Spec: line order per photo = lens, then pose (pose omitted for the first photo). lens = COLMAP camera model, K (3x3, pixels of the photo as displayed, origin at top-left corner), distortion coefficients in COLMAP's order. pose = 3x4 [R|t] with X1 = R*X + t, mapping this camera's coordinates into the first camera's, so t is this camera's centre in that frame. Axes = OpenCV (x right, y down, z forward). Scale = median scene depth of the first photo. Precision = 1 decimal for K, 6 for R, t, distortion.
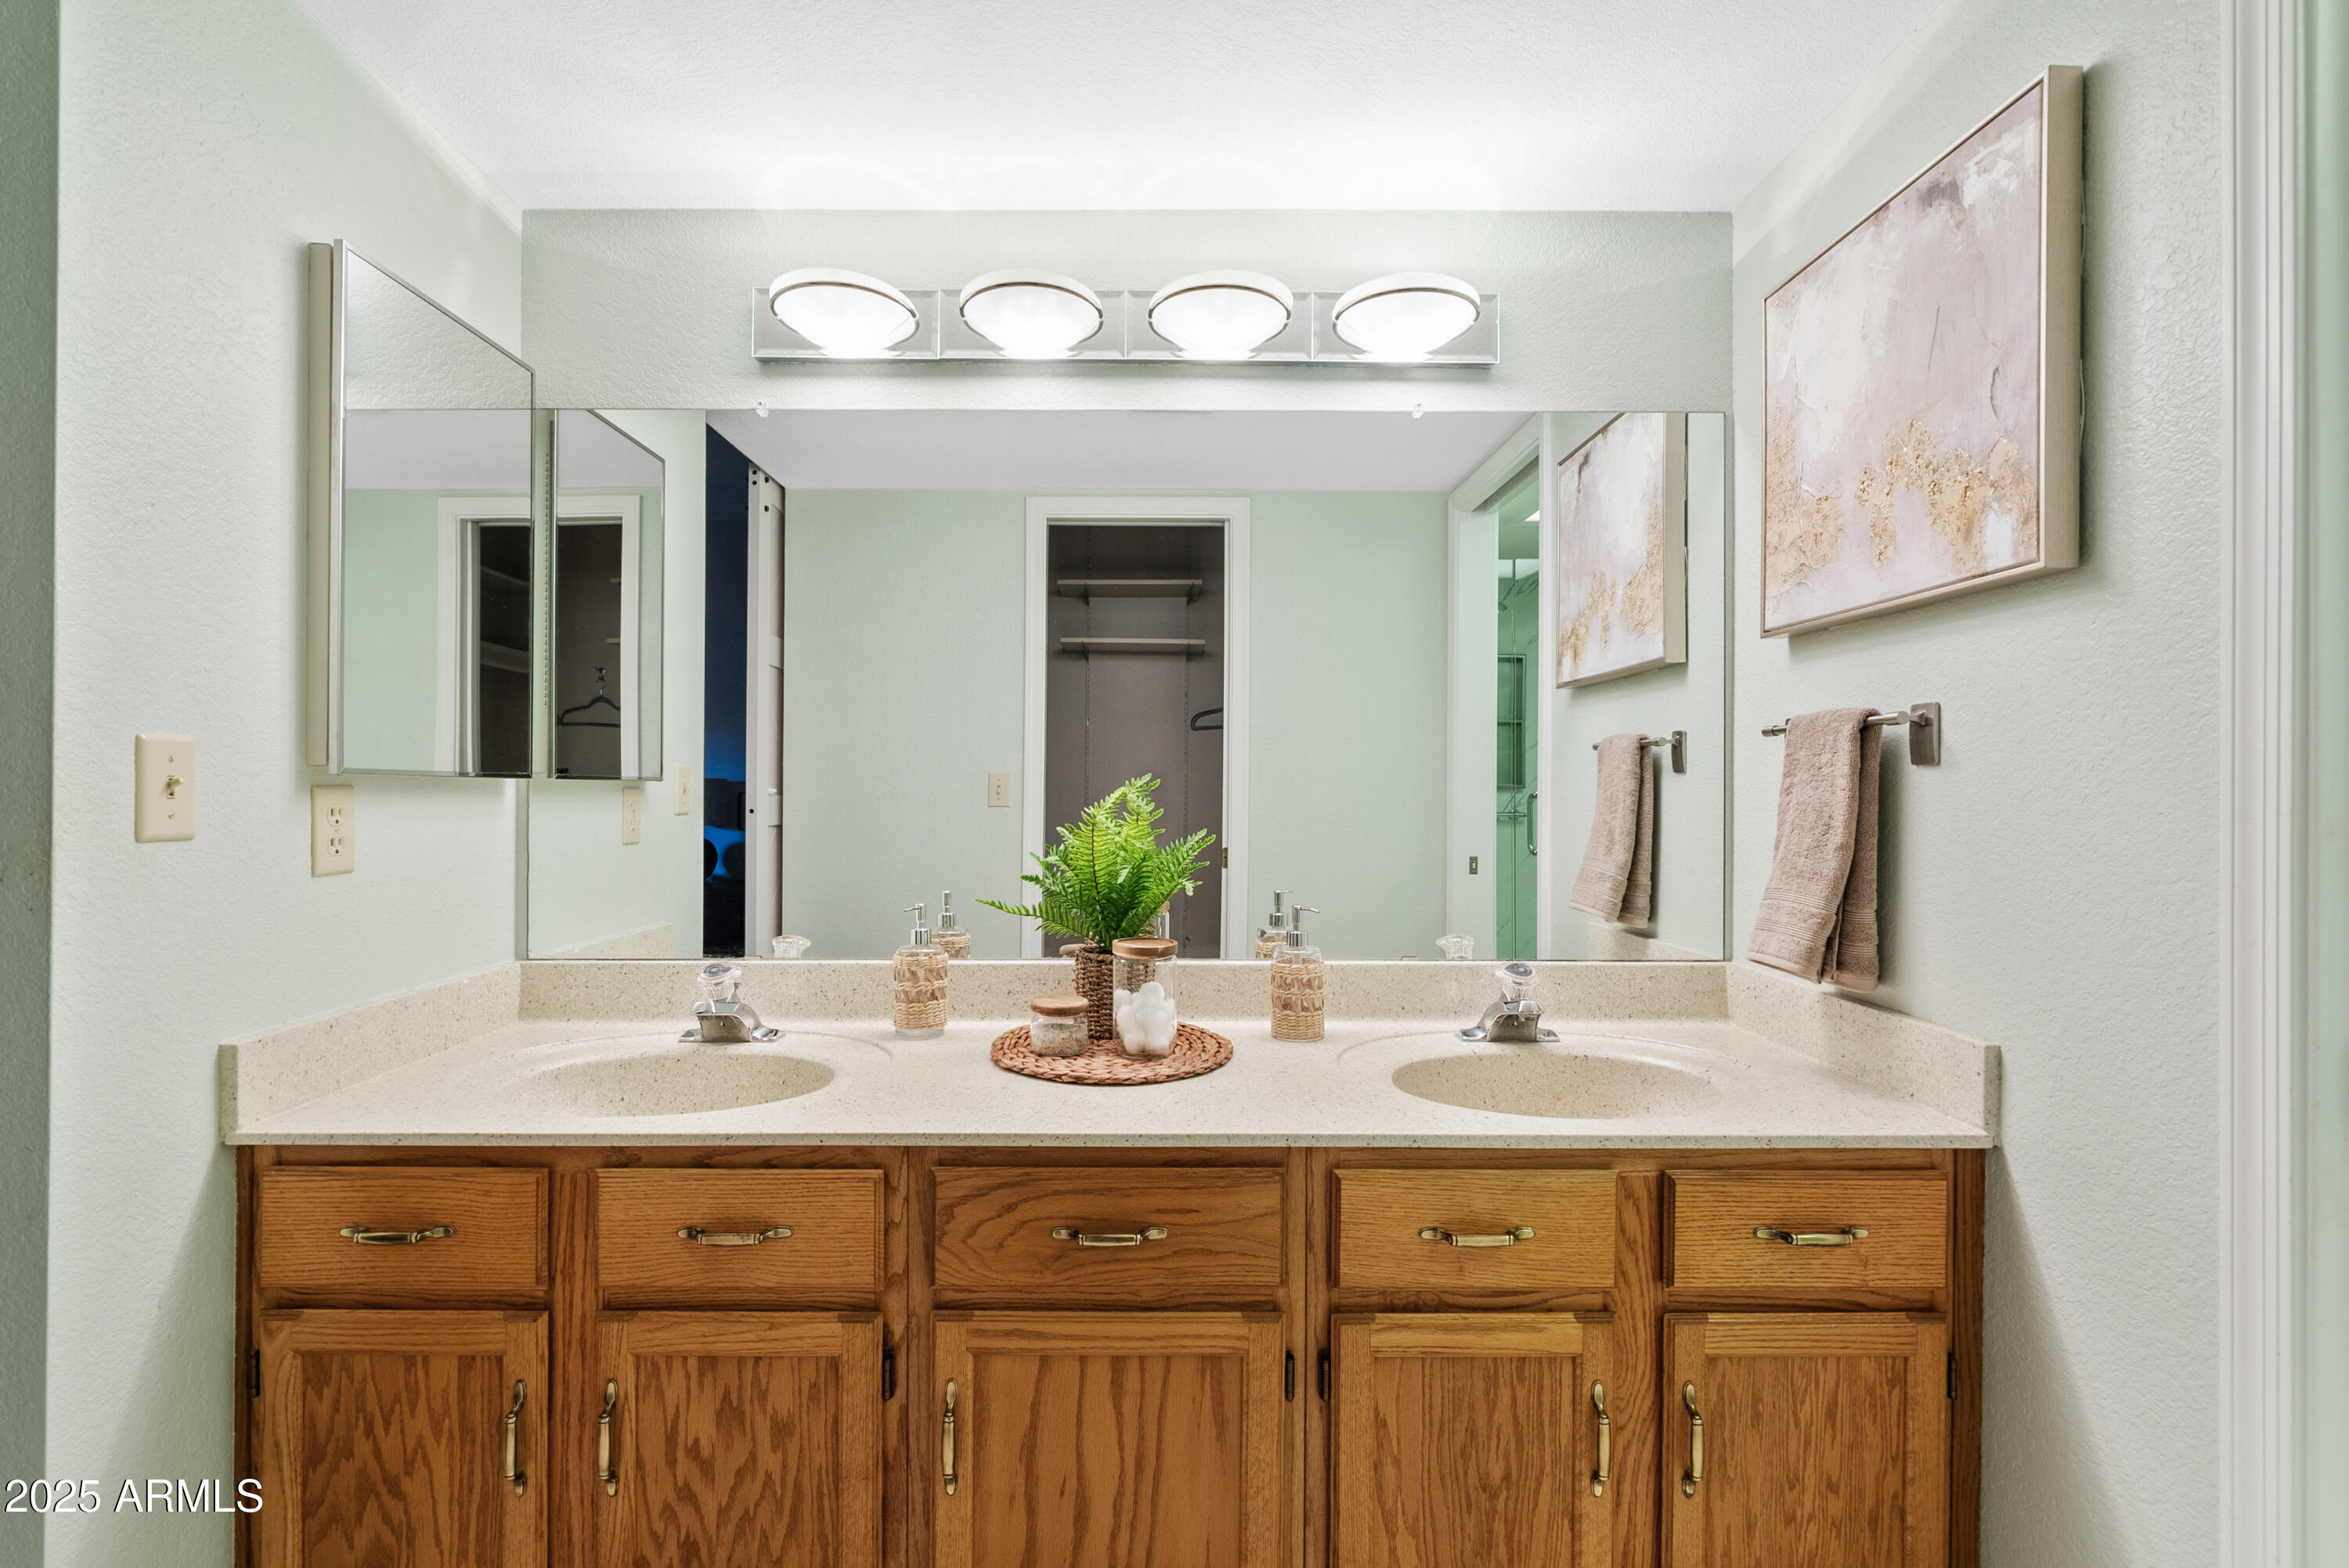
lens RADIAL K [[1073.9, 0, 1165.1], [0, 1073.9, 784.7], [0, 0, 1]] dist [0.000155, -0.000079]
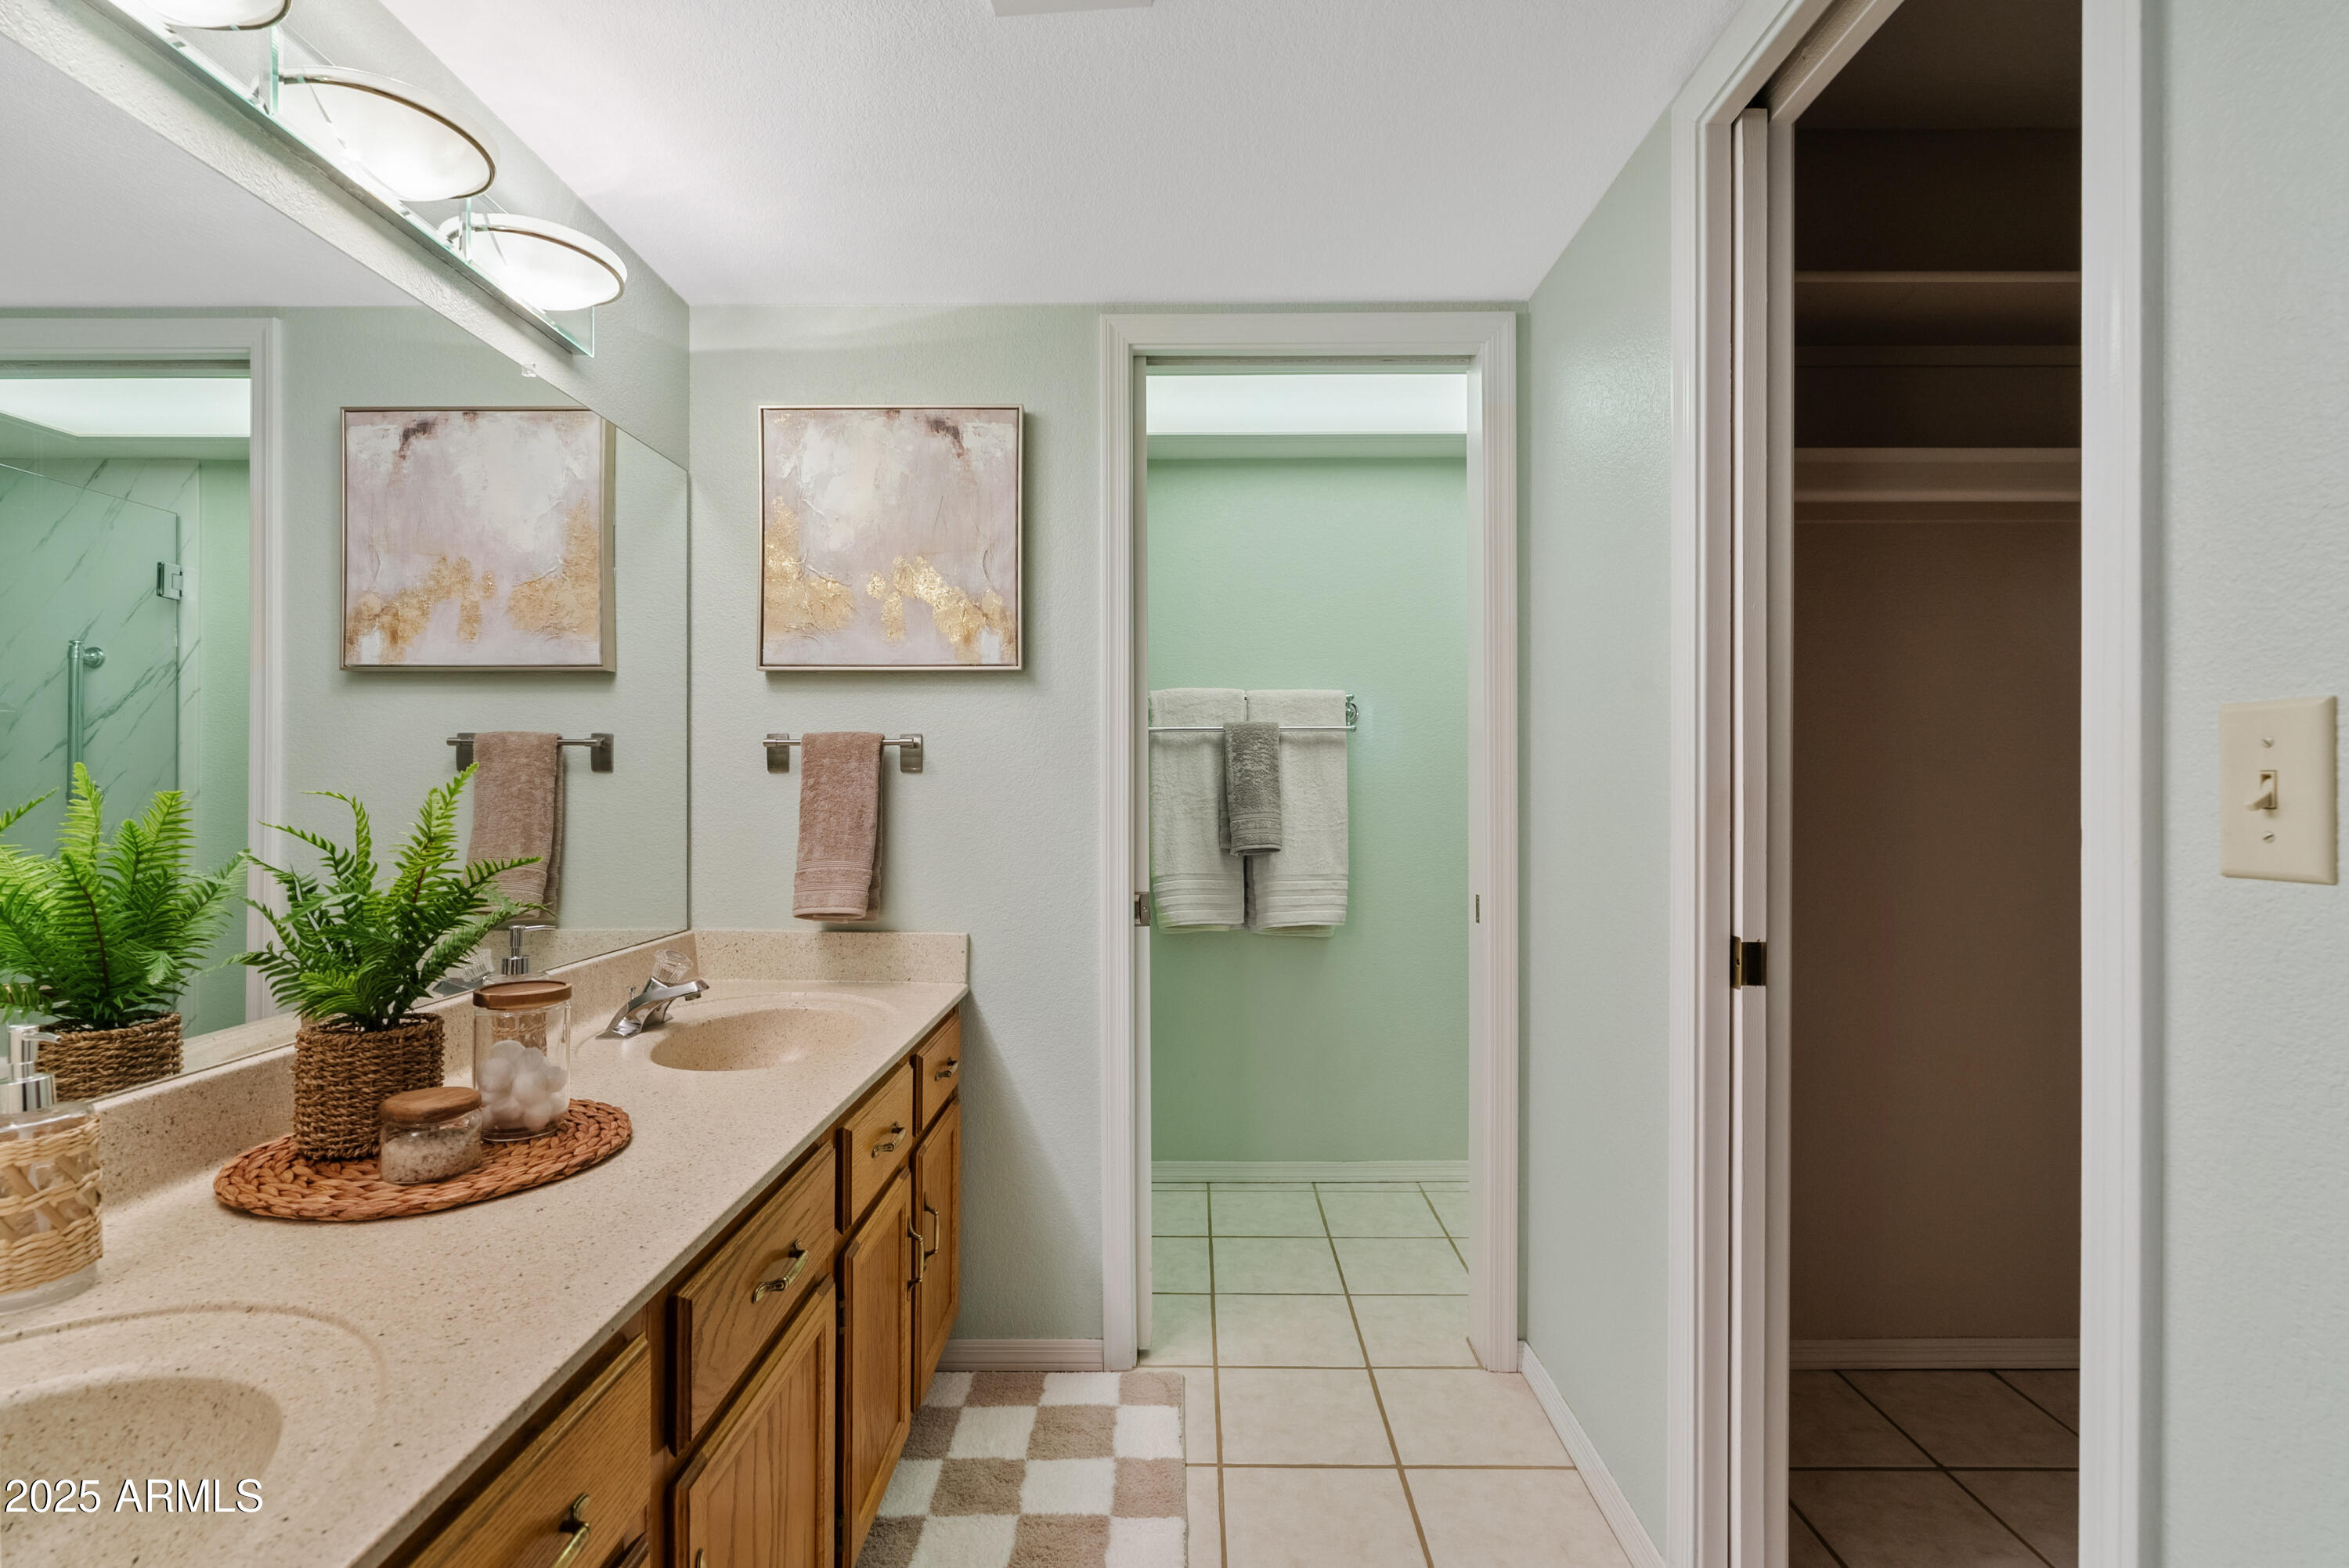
lens RADIAL K [[1073.9, 0, 1169.4], [0, 1073.9, 786.3], [0, 0, 1]] dist [0.000155, -0.000079]
pose [[0.001853, -0.002825, 0.999994, -0.887267], [-0.005758, 0.999979, 0.002836, -0.003606], [-0.999982, -0.005764, 0.001837, 0.608935]]
